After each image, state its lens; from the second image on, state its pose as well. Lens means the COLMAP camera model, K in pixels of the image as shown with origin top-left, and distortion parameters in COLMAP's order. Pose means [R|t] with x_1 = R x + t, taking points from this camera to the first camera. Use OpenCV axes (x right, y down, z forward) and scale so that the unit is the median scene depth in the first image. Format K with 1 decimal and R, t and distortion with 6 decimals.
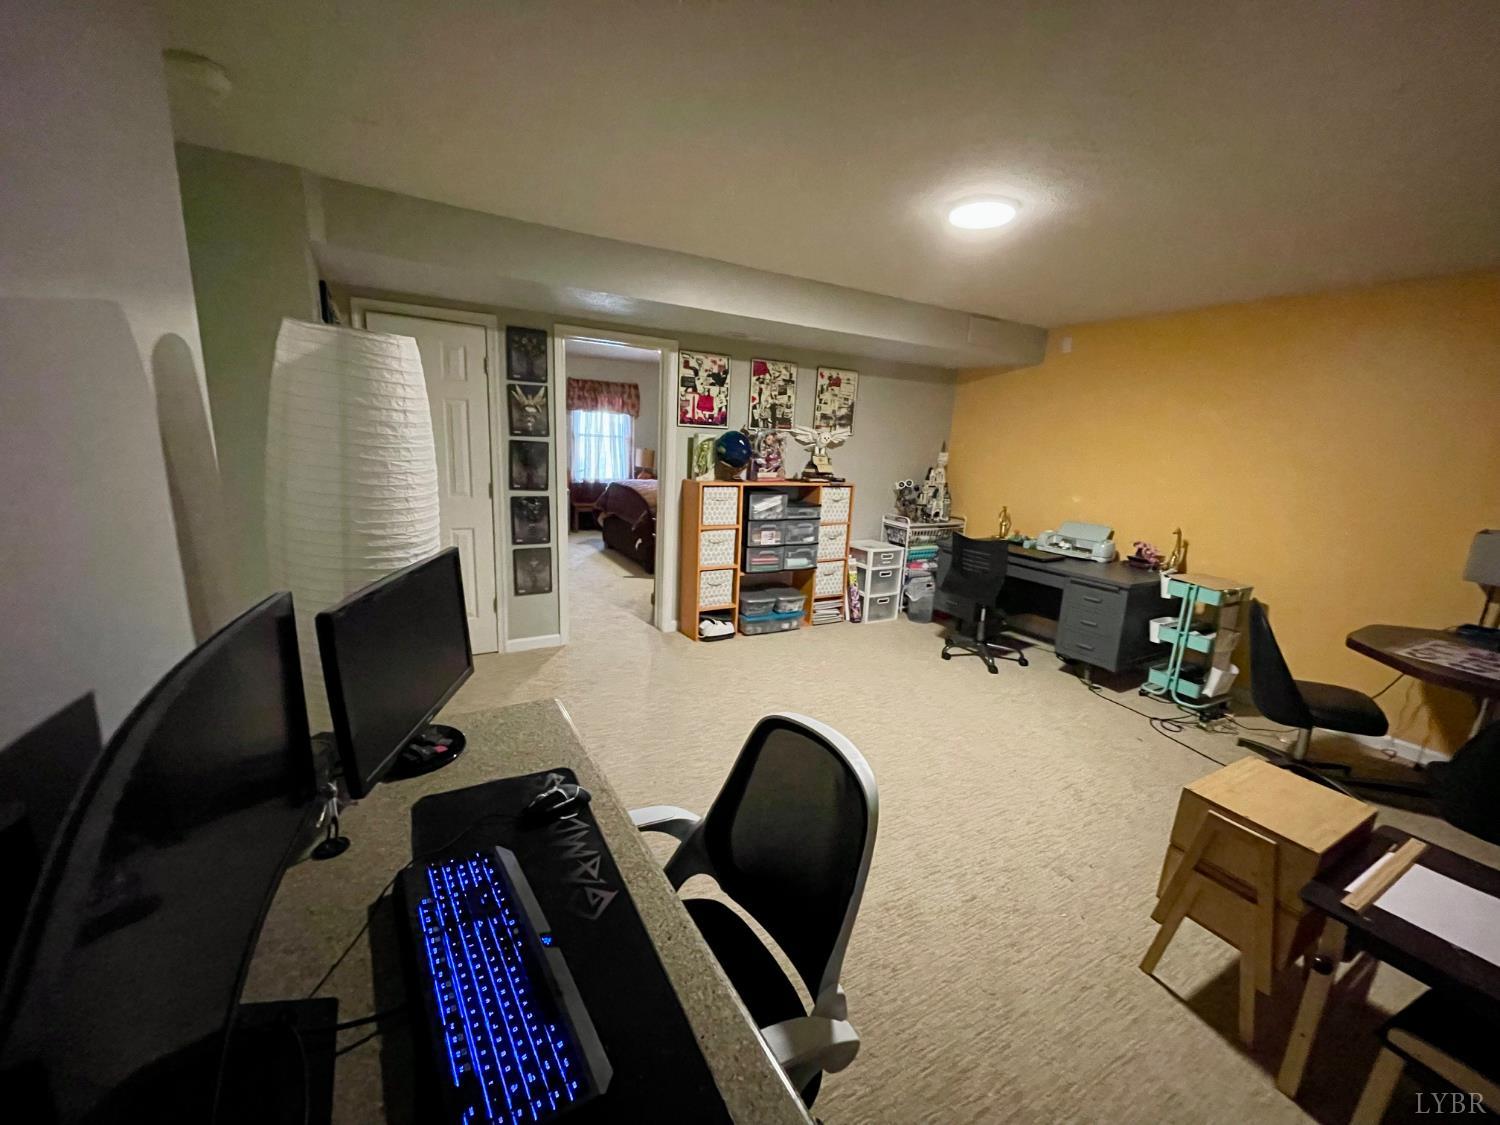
lens RADIAL K [[606.2, 0, 754.1], [0, 606.2, 561.0], [0, 0, 1]] dist [-0.003335, 0.001352]
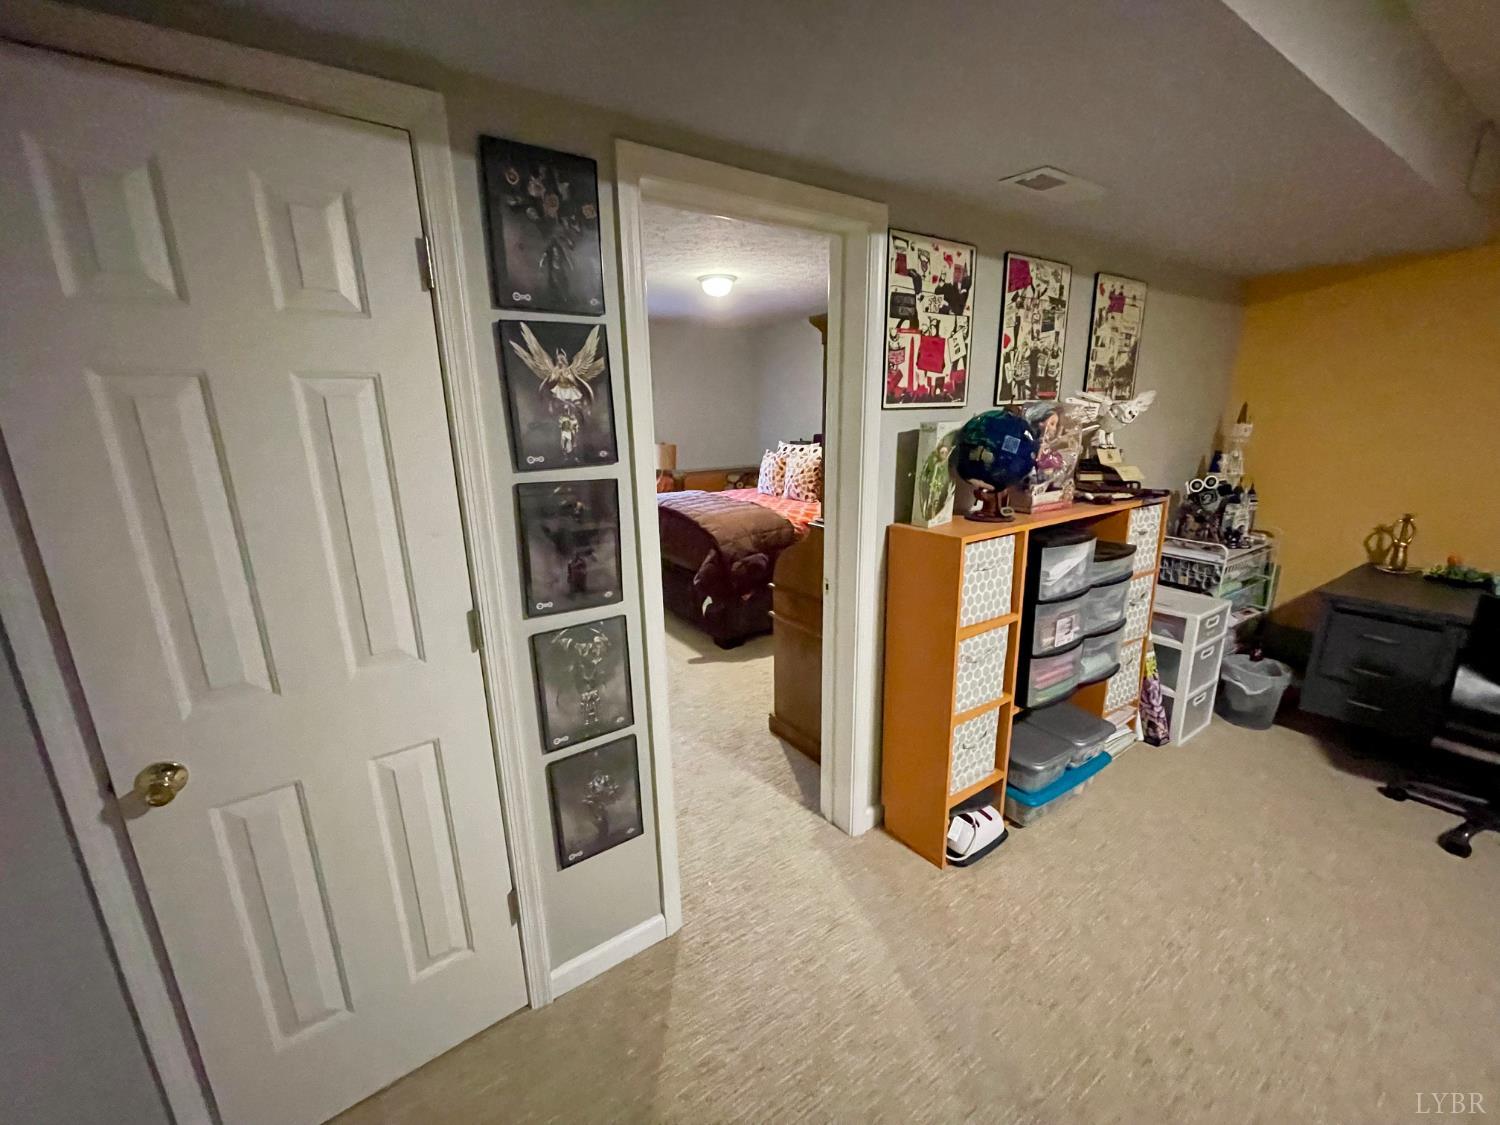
lens RADIAL K [[606.2, 0, 750.2], [0, 606.2, 557.4], [0, 0, 1]] dist [-0.003335, 0.001352]
pose [[0.995274, -0.084344, 0.048114, -0.245904], [0.082821, 0.996024, 0.032824, -0.134216], [-0.050691, -0.028684, 0.998302, 0.546526]]
